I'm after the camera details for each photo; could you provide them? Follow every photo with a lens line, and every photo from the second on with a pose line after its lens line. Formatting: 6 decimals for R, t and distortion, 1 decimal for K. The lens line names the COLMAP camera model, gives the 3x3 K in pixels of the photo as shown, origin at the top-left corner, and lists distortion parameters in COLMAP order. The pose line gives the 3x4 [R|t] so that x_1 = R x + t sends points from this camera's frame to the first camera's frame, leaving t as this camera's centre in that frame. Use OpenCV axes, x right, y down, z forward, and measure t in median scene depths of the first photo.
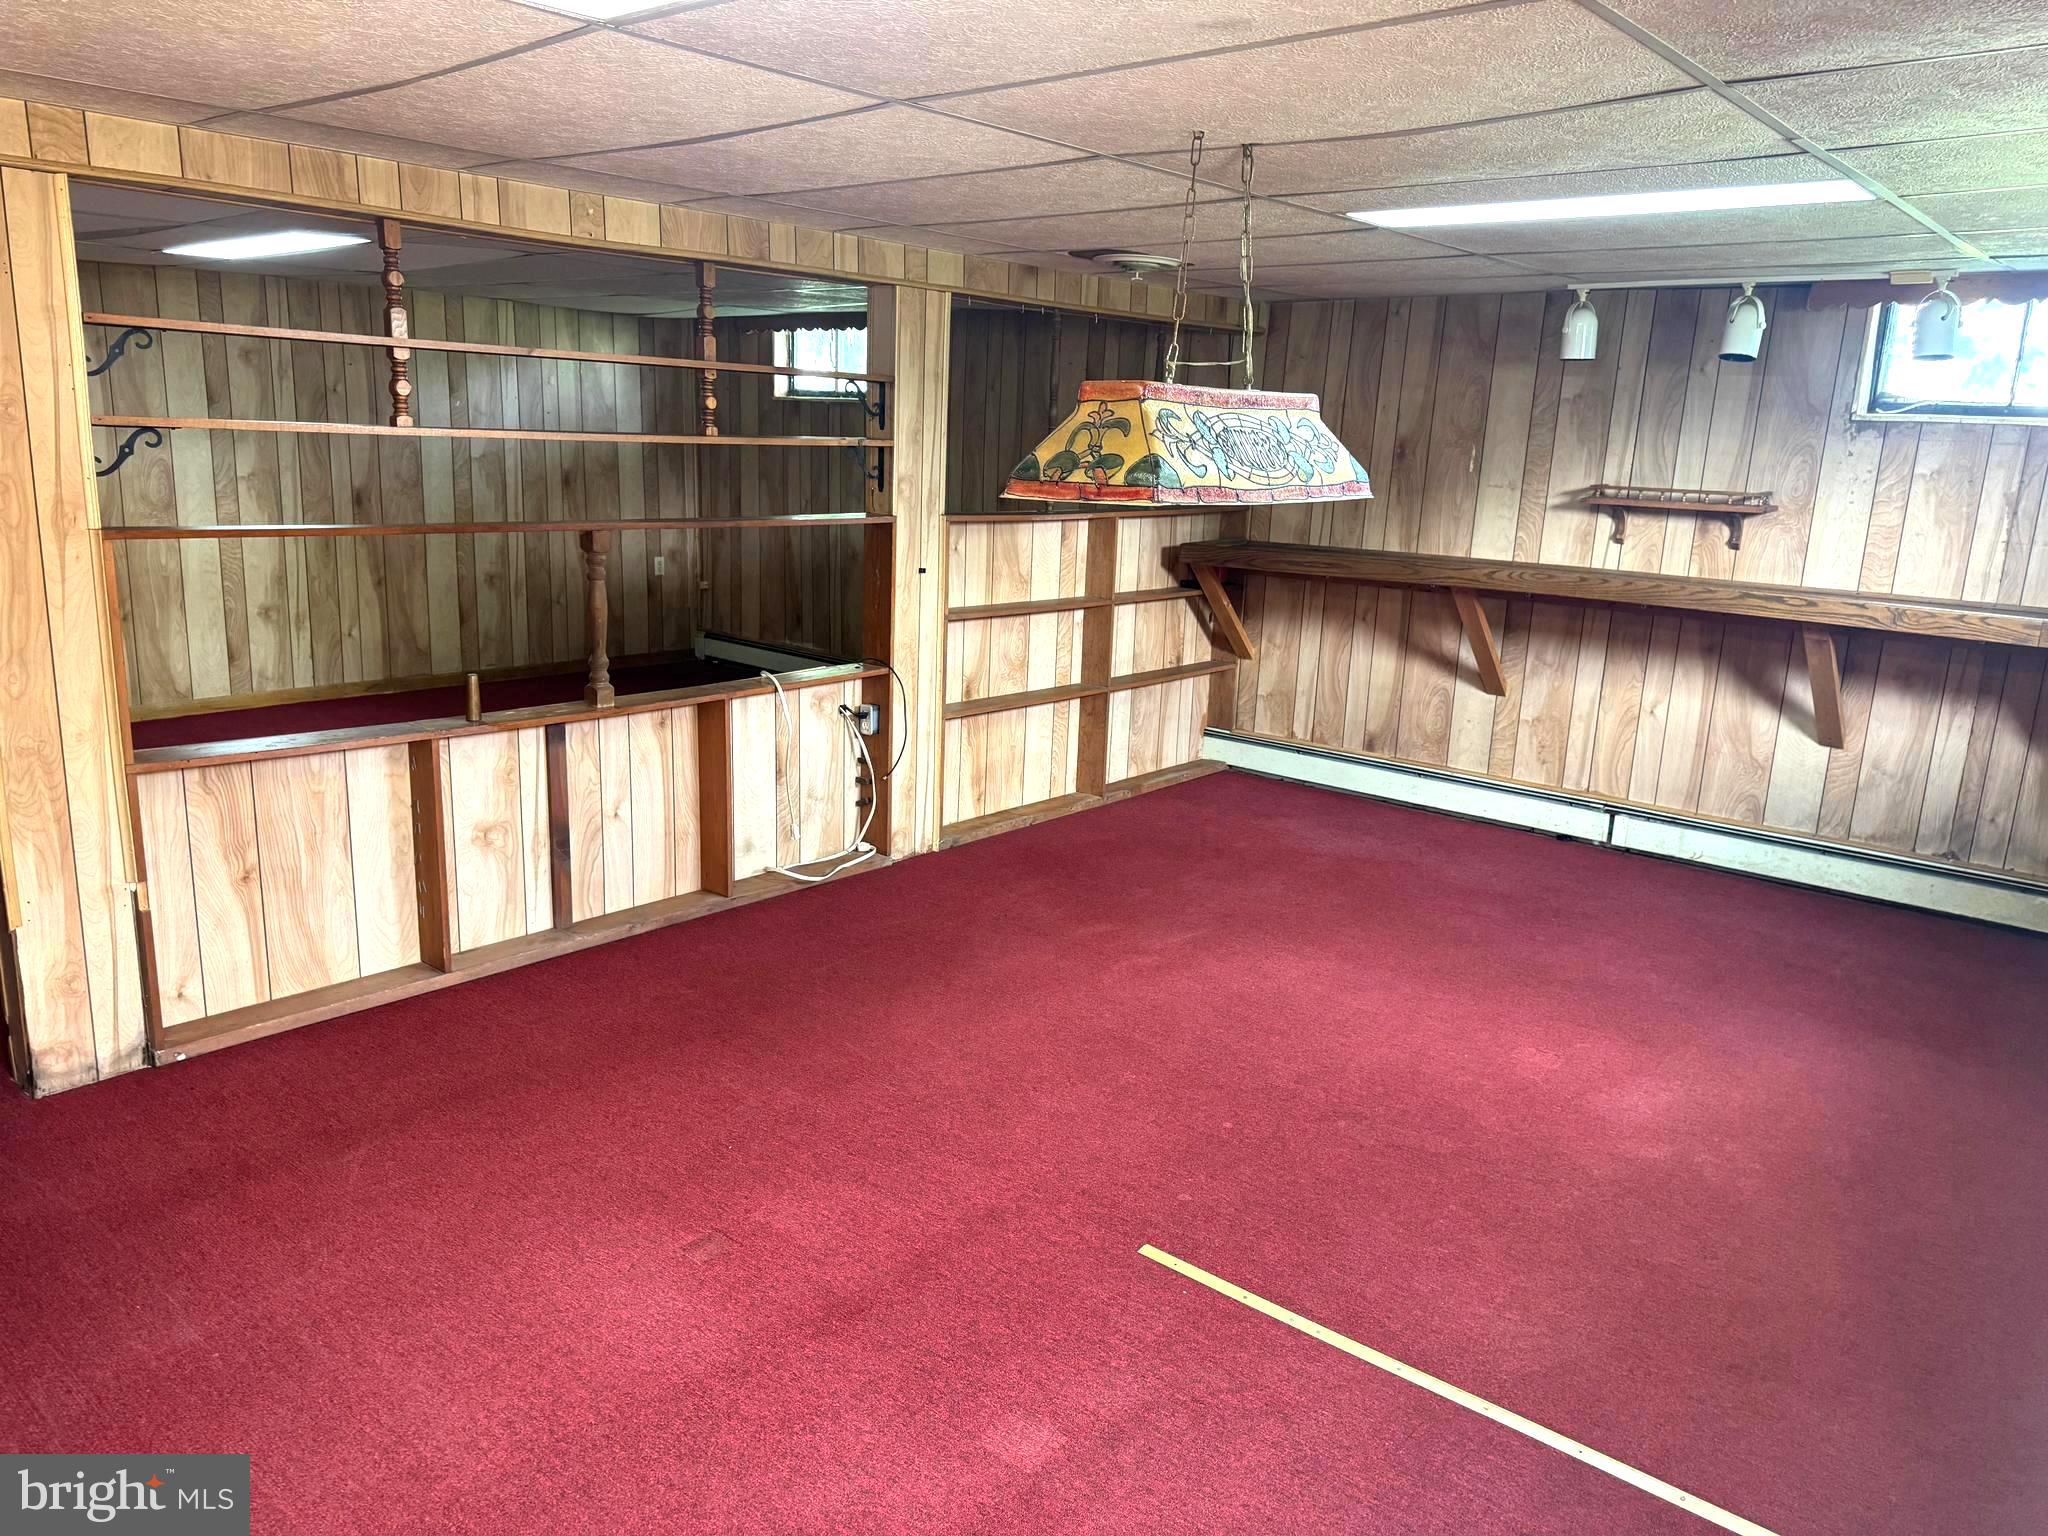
lens RADIAL K [[1429.6, 0, 1024.0], [0, 1429.6, 768.0], [0, 0, 1]] dist [0.007377, -0.002738]
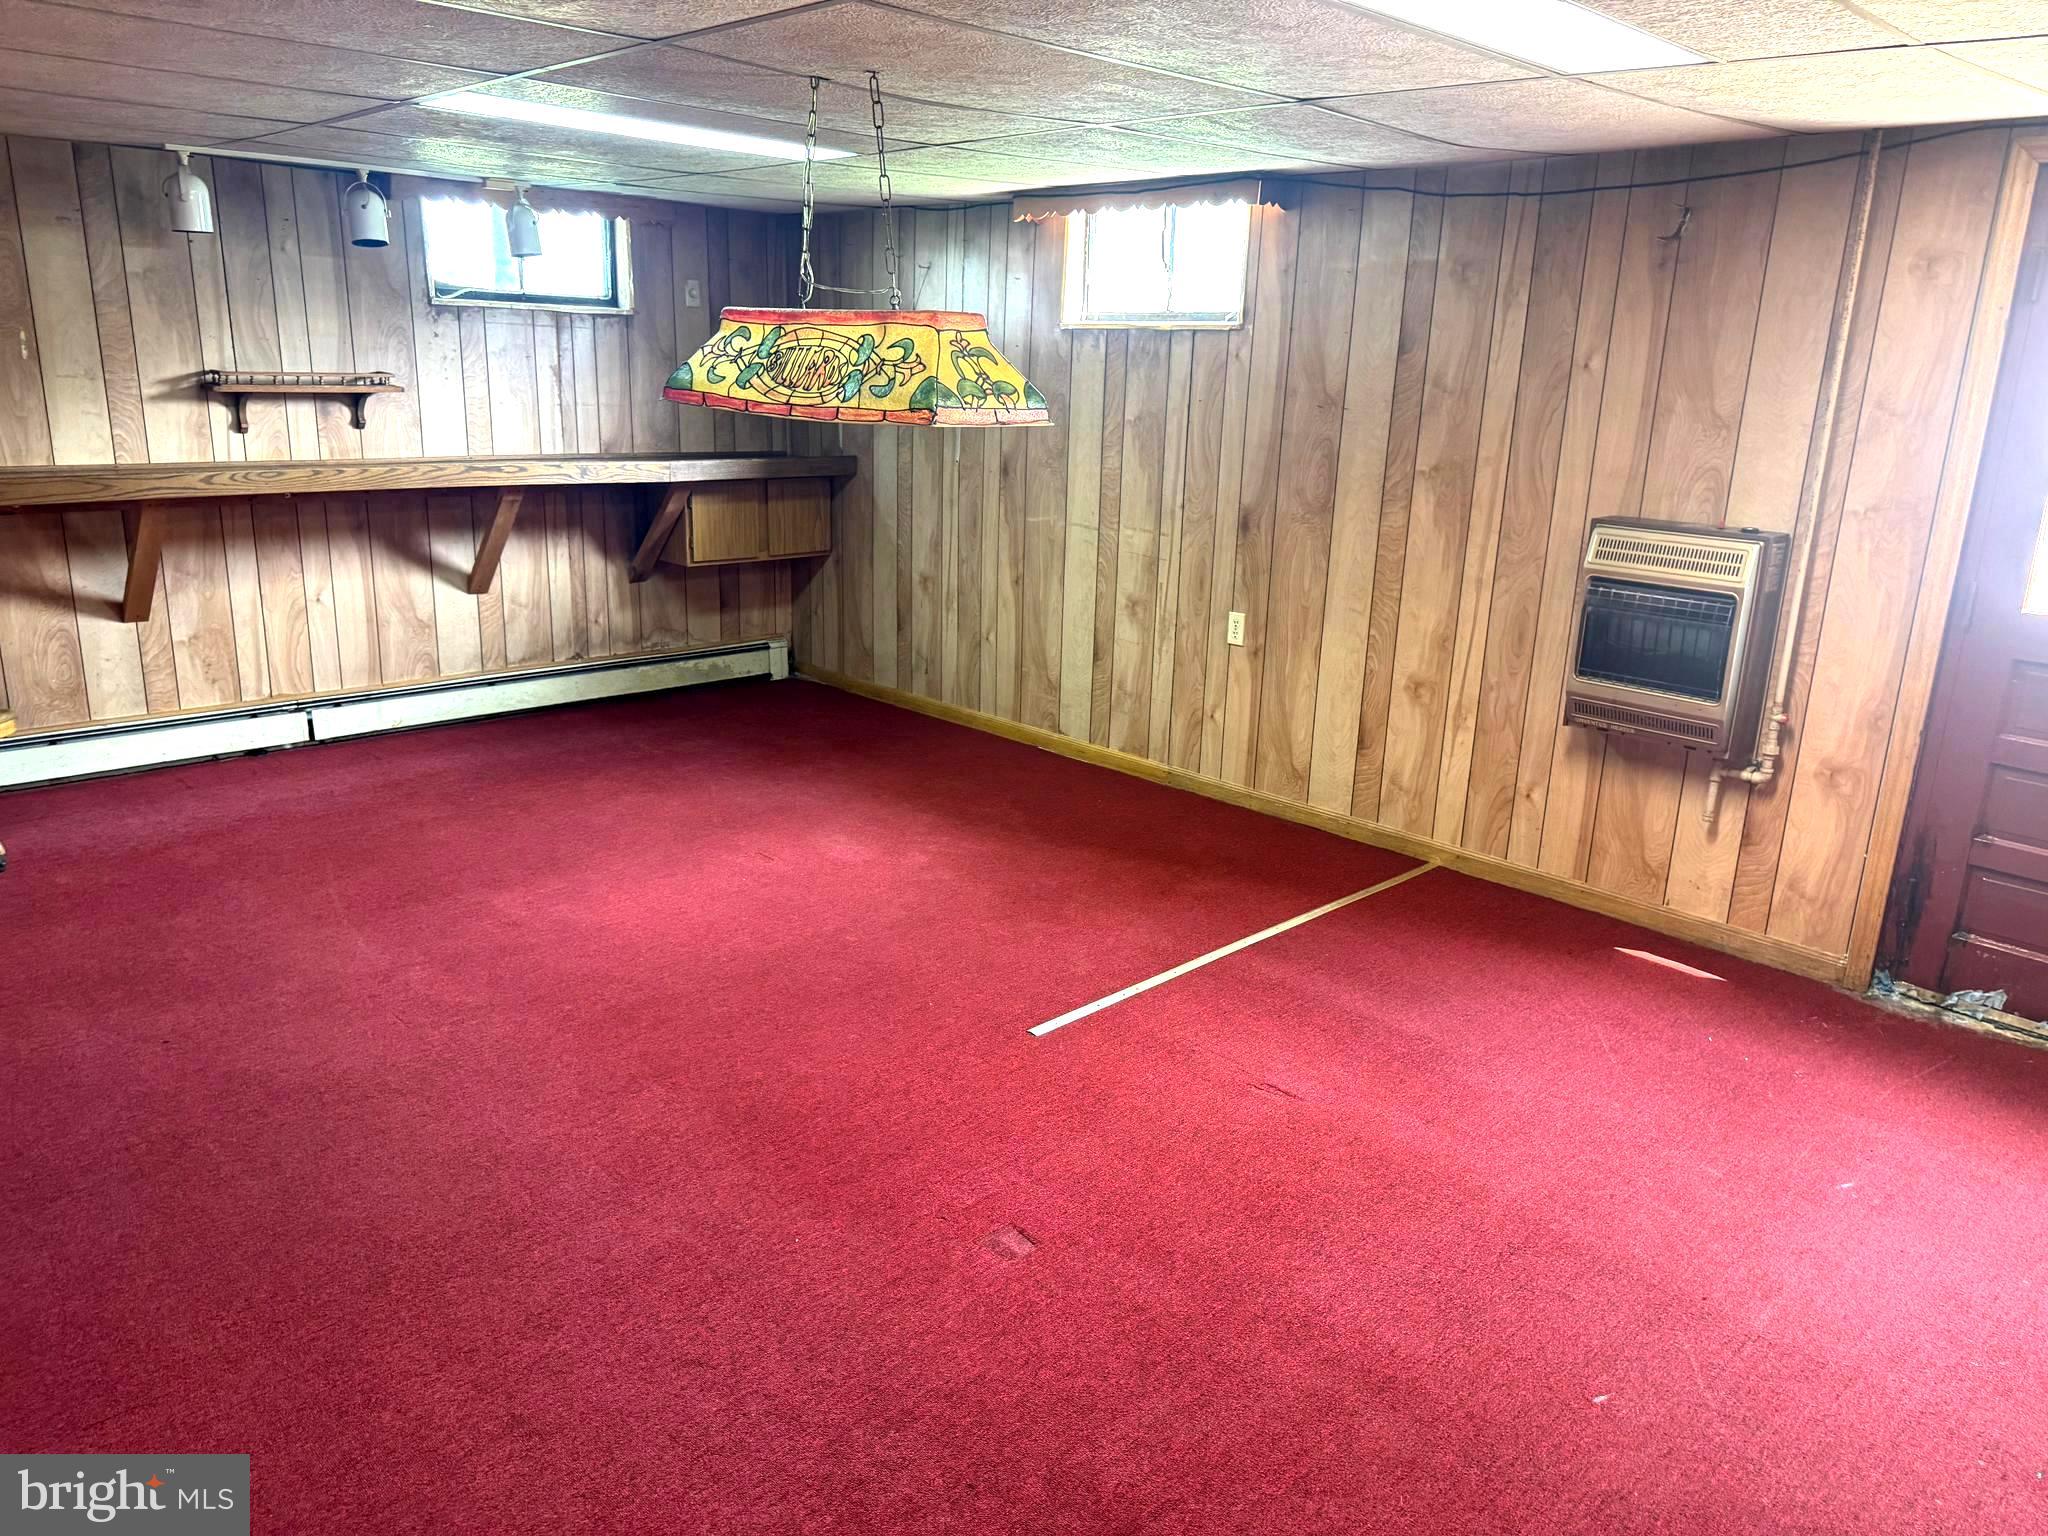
lens RADIAL K [[1429.6, 0, 1024.0], [0, 1429.6, 768.0], [0, 0, 1]] dist [0.007377, -0.002738]
pose [[0.111792, -0.304102, 0.946057, -0.495175], [0.206082, 0.938423, 0.277296, -0.106328], [-0.972128, 0.163966, 0.167578, 0.380251]]
